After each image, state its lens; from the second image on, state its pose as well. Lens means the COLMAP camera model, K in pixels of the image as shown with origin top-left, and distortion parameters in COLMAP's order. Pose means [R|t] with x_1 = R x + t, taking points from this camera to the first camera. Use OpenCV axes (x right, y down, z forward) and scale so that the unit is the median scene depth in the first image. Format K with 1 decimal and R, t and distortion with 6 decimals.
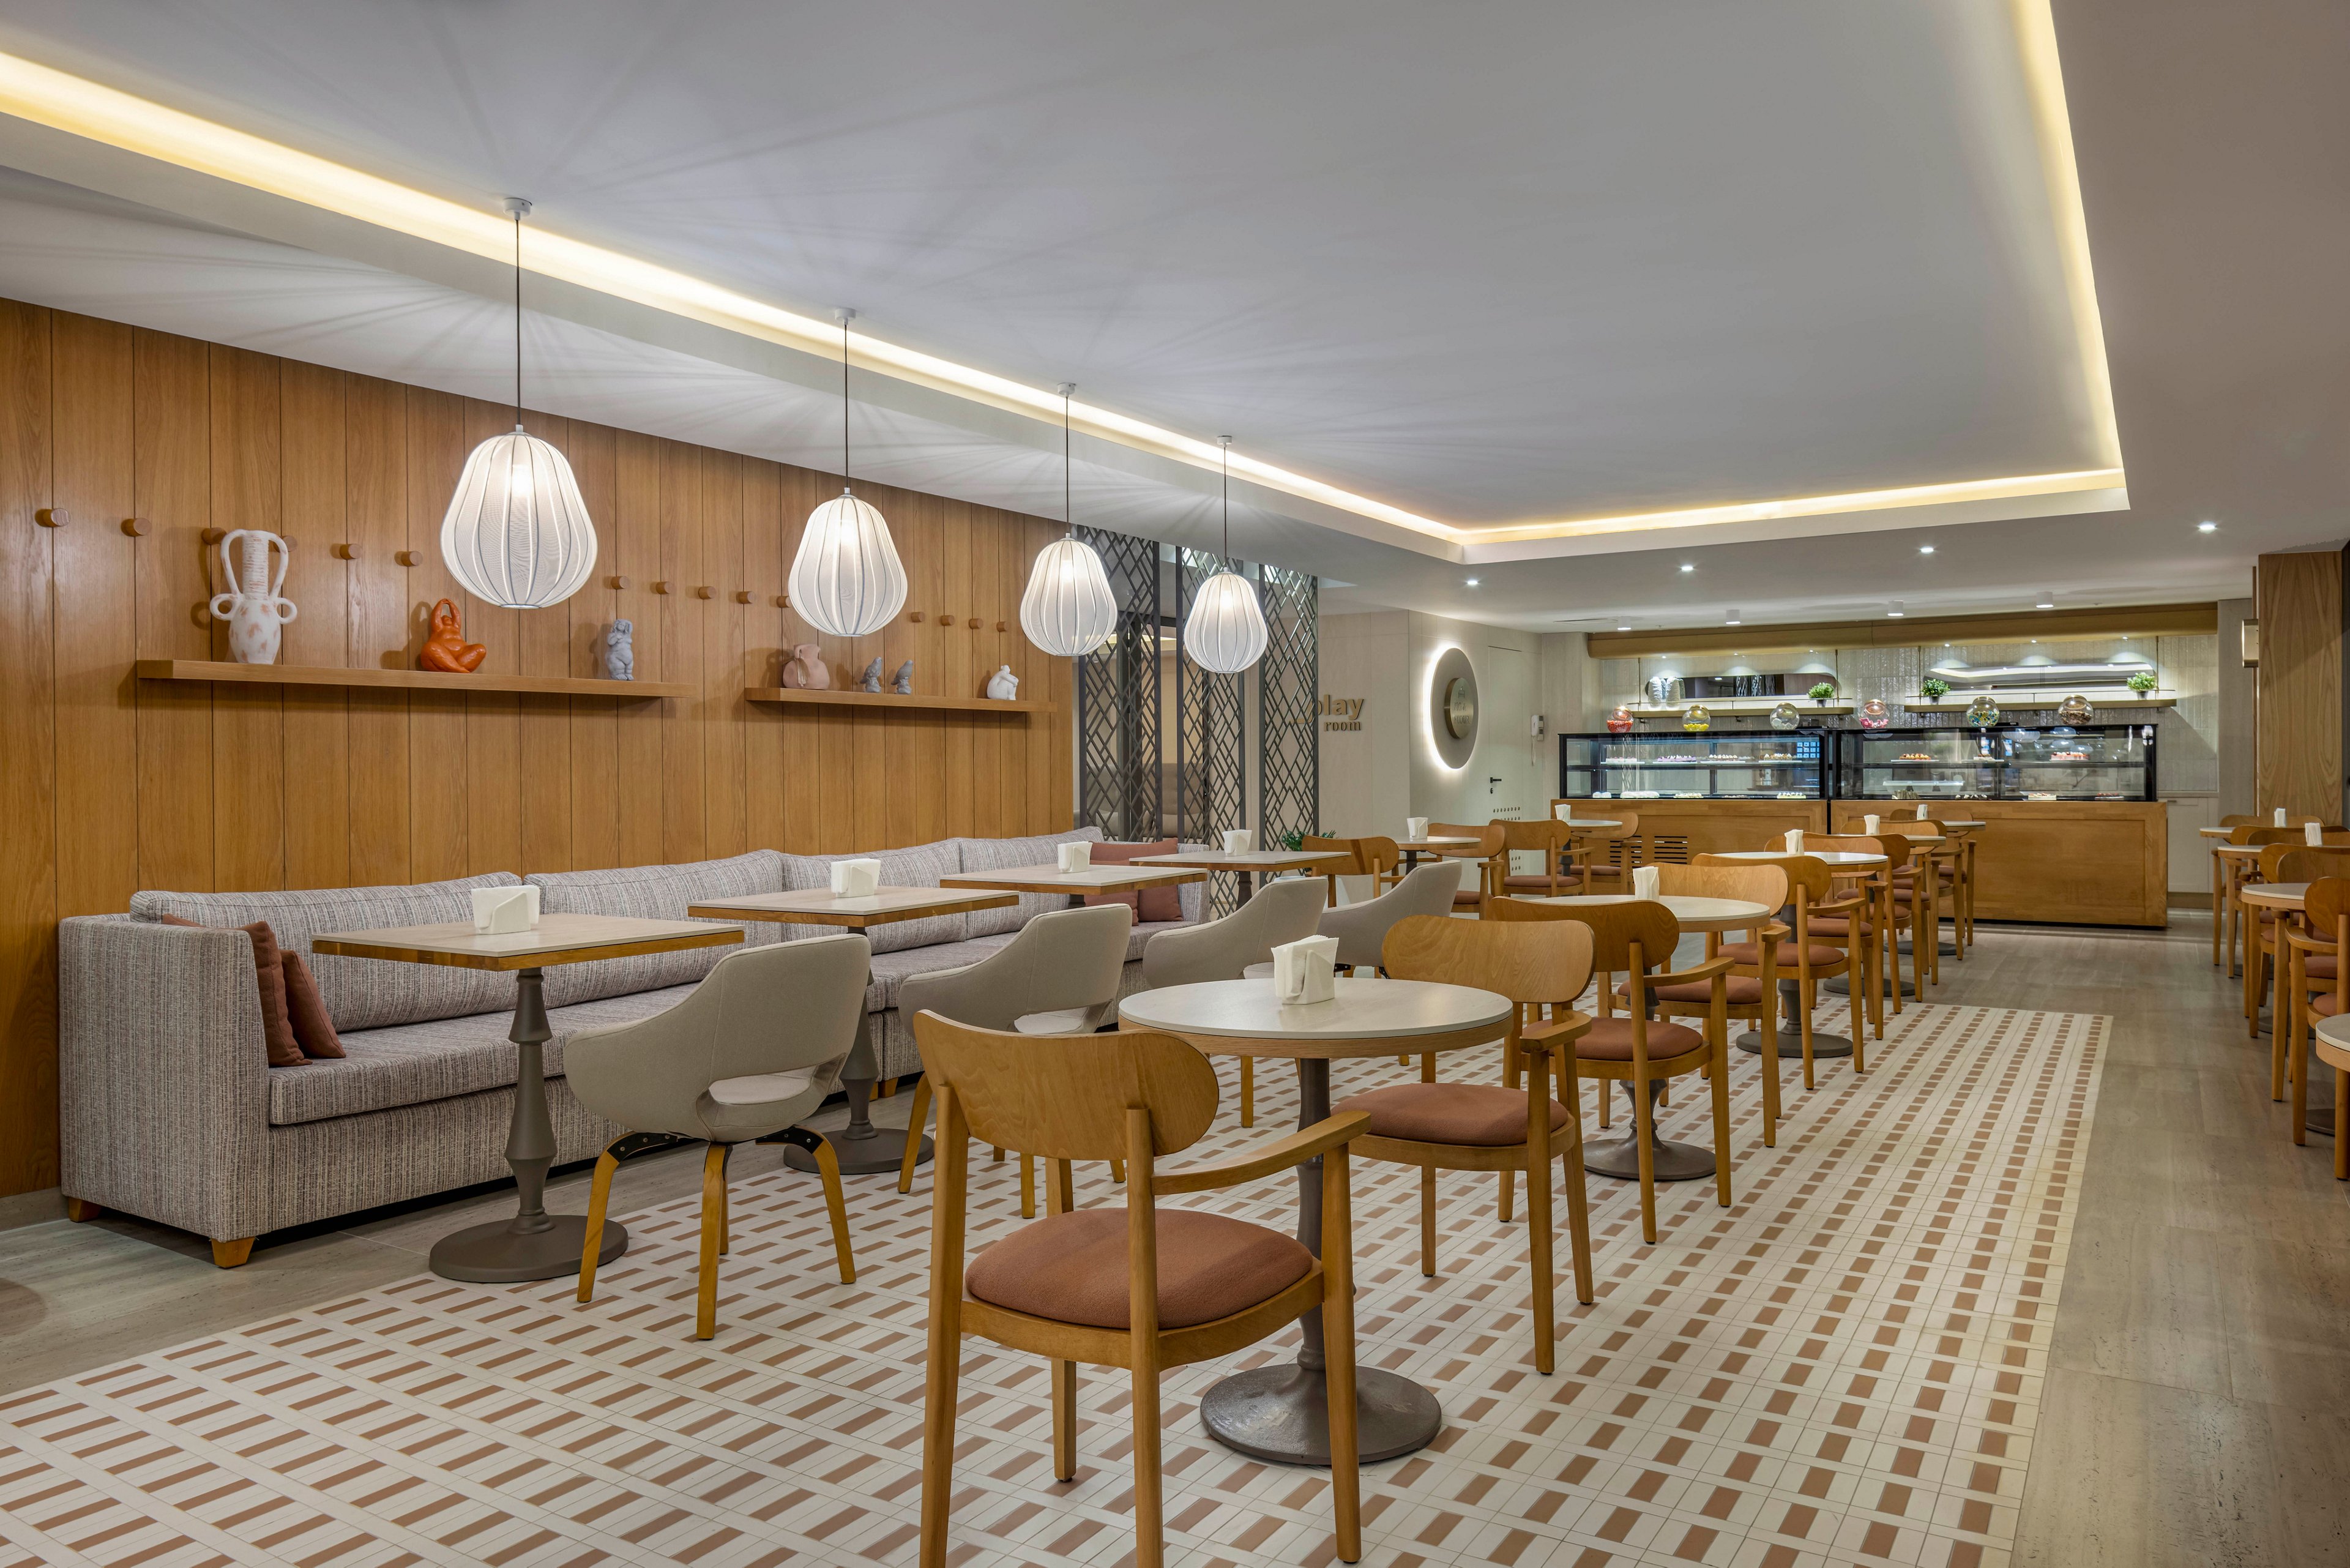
lens RADIAL K [[1578.9, 0, 1175.0], [0, 1578.9, 784.0], [0, 0, 1]] dist [0.019922, 0.000439]
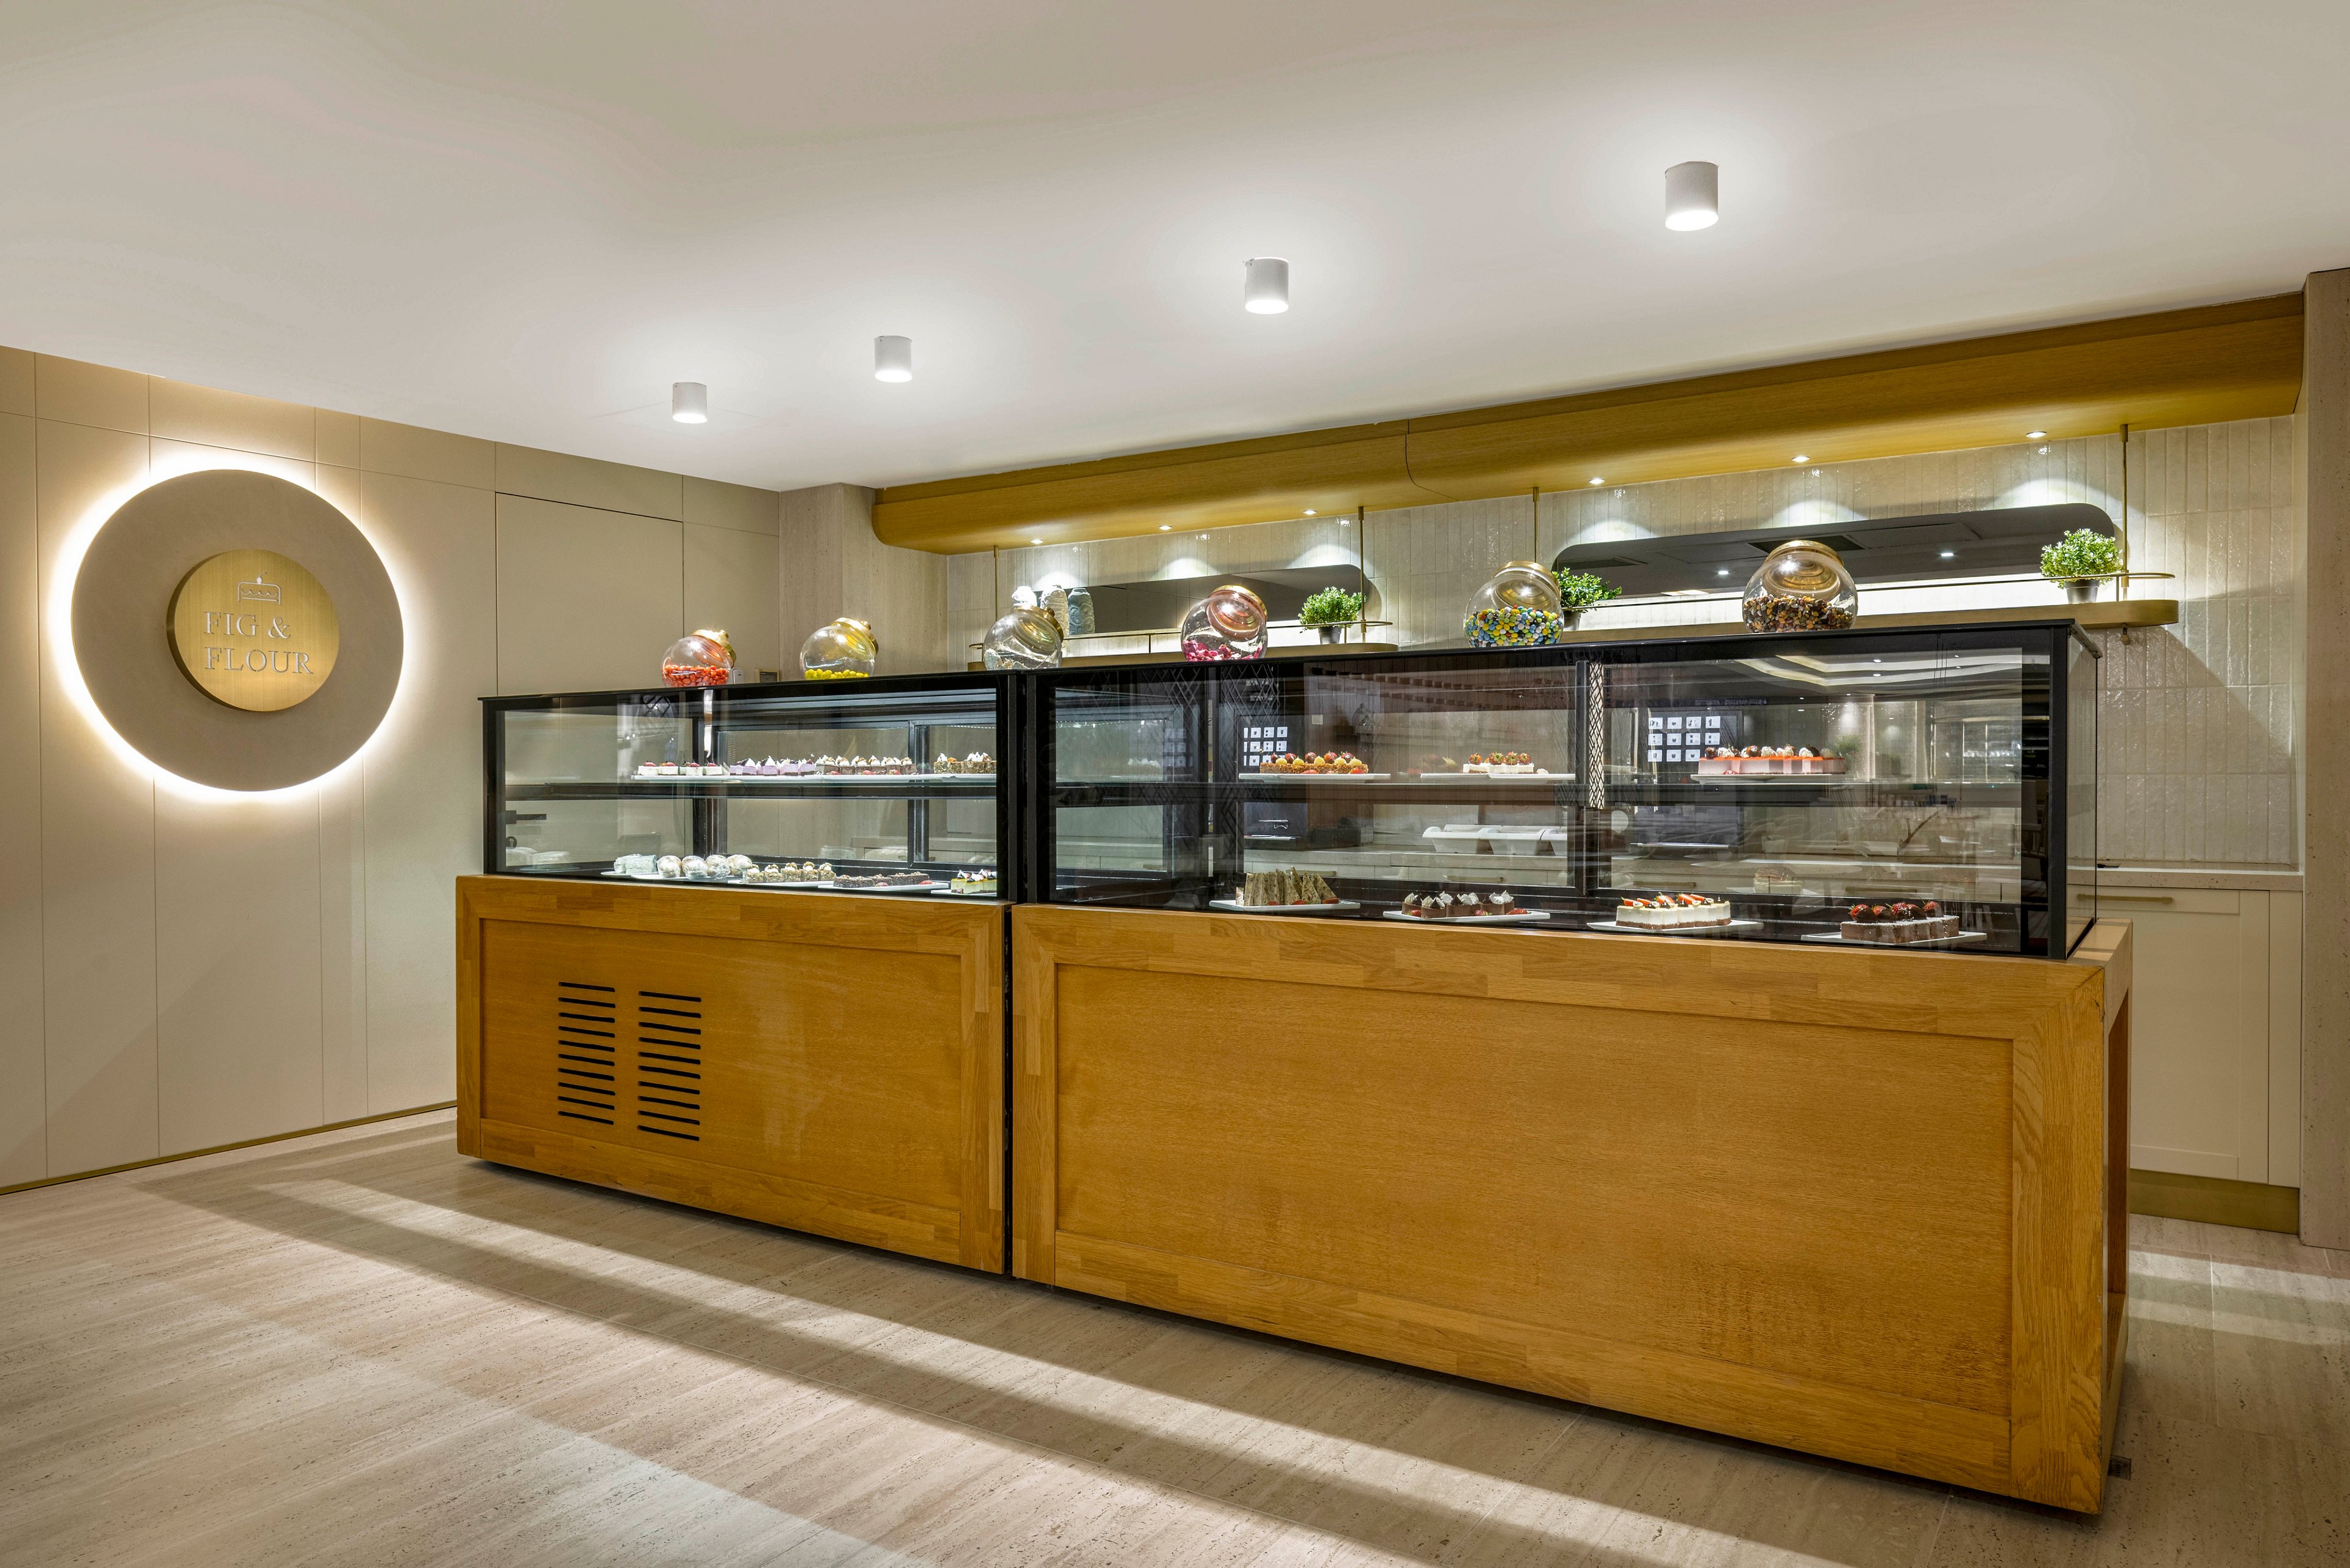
lens RADIAL K [[1578.9, 0, 1175.0], [0, 1578.9, 784.0], [0, 0, 1]] dist [0.019922, 0.000439]
pose [[0.999809, 0.004569, -0.019009, 0.419381], [-0.004684, 0.999971, -0.005988, -0.010628], [0.018981, 0.006076, 0.999801, 0.652832]]
